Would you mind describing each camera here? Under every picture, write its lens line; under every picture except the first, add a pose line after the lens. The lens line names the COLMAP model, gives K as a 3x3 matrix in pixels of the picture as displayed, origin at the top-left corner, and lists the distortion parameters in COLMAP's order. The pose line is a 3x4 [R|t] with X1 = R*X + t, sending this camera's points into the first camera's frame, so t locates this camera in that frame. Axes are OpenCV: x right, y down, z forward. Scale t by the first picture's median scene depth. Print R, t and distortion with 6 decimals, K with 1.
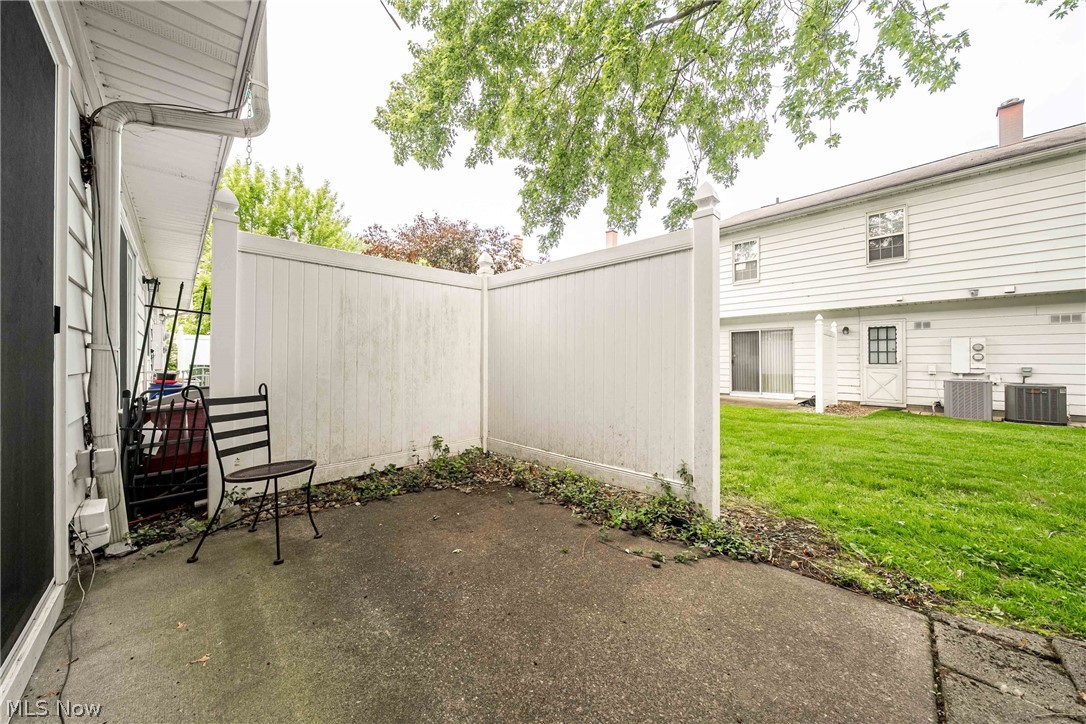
lens RADIAL K [[377.1, 0, 534.1], [0, 377.1, 354.9], [0, 0, 1]] dist [-0.007364, -0.000888]
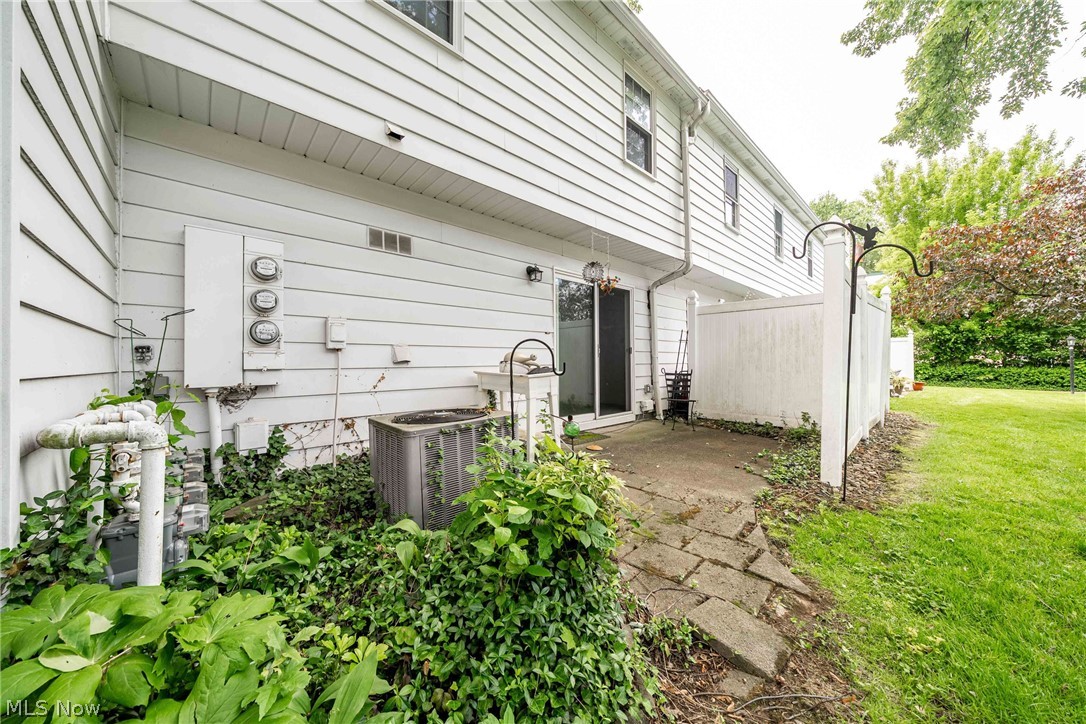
lens RADIAL K [[377.1, 0, 541.5], [0, 377.1, 364.4], [0, 0, 1]] dist [-0.007364, -0.000888]
pose [[-0.020484, 0.007810, -0.999760, 1.255441], [0.017980, 0.999811, 0.007442, 0.004797], [0.999628, -0.017823, -0.020621, 0.034599]]
